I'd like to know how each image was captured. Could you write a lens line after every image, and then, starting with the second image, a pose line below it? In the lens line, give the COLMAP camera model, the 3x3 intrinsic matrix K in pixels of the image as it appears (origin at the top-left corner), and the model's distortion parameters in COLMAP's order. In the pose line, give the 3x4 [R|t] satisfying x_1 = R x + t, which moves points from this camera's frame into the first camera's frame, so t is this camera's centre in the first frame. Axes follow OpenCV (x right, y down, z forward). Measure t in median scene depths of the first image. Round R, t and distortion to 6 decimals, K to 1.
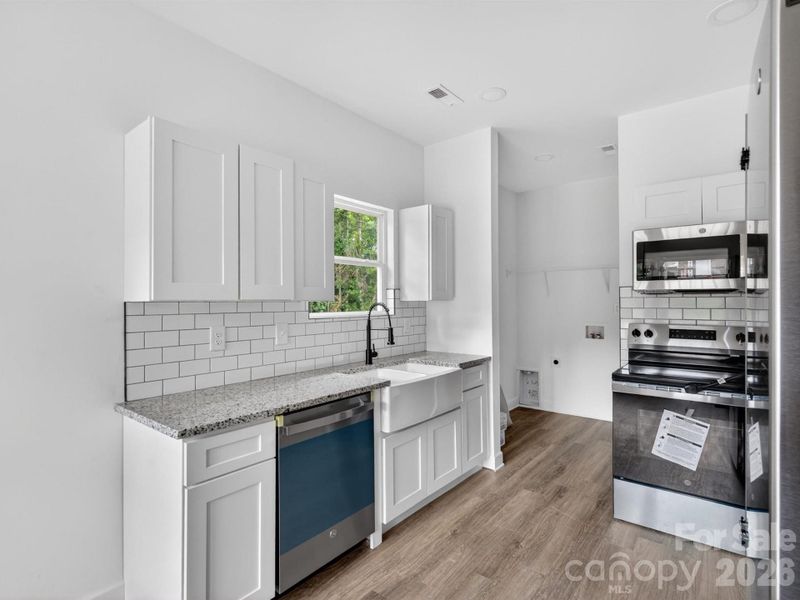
lens RADIAL K [[411.9, 0, 399.9], [0, 411.9, 297.6], [0, 0, 1]] dist [0.000030, -0.000117]
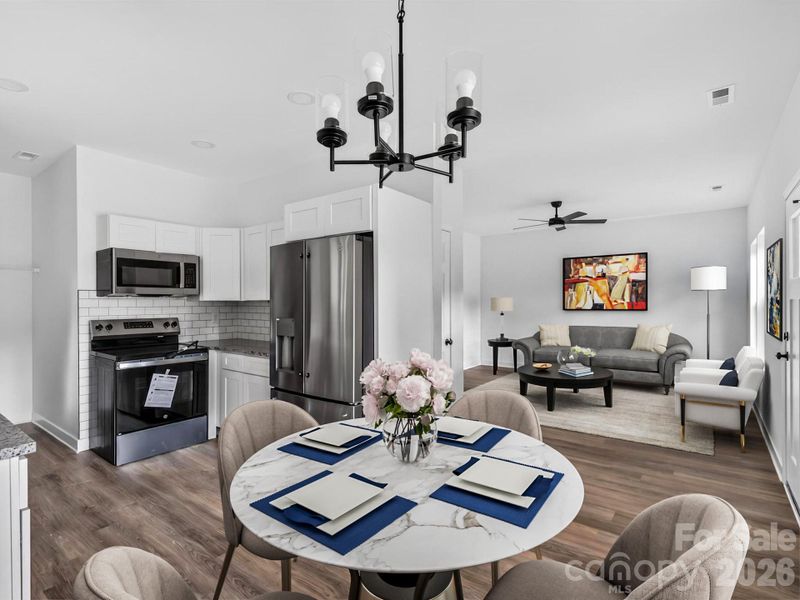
lens RADIAL K [[407.4, 0, 403.5], [0, 407.4, 302.6], [0, 0, 1]] dist [-0.001184, -0.000780]
pose [[-0.034599, 0.001911, 0.999399, -0.872865], [-0.004495, 0.999988, -0.002068, 0.010616], [-0.999391, -0.004564, -0.034590, 0.138720]]
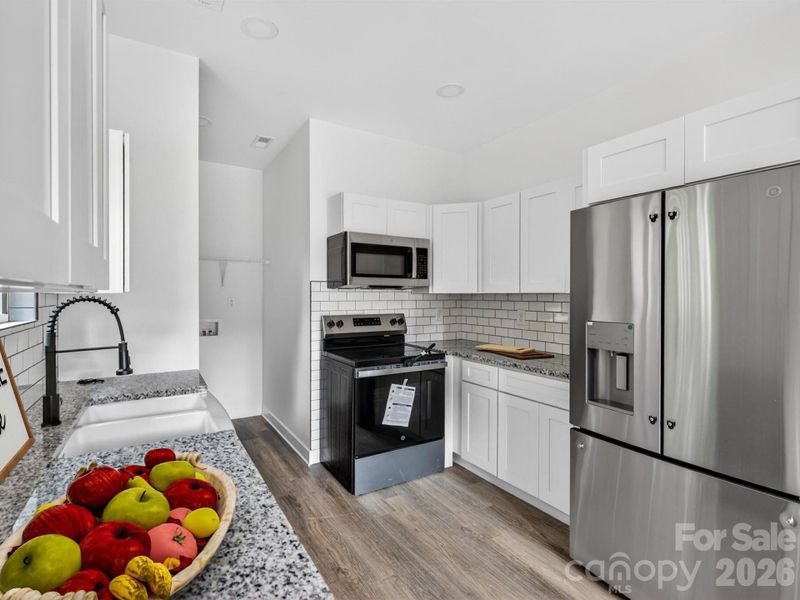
lens RADIAL K [[408.8, 0, 402.0], [0, 408.8, 292.4], [0, 0, 1]] dist [0.003640, 0.000192]
pose [[0.333354, 0.008218, 0.942766, -0.485173], [-0.008918, 0.999945, -0.005563, 0.007254], [-0.942760, -0.006553, 0.333408, 0.567766]]
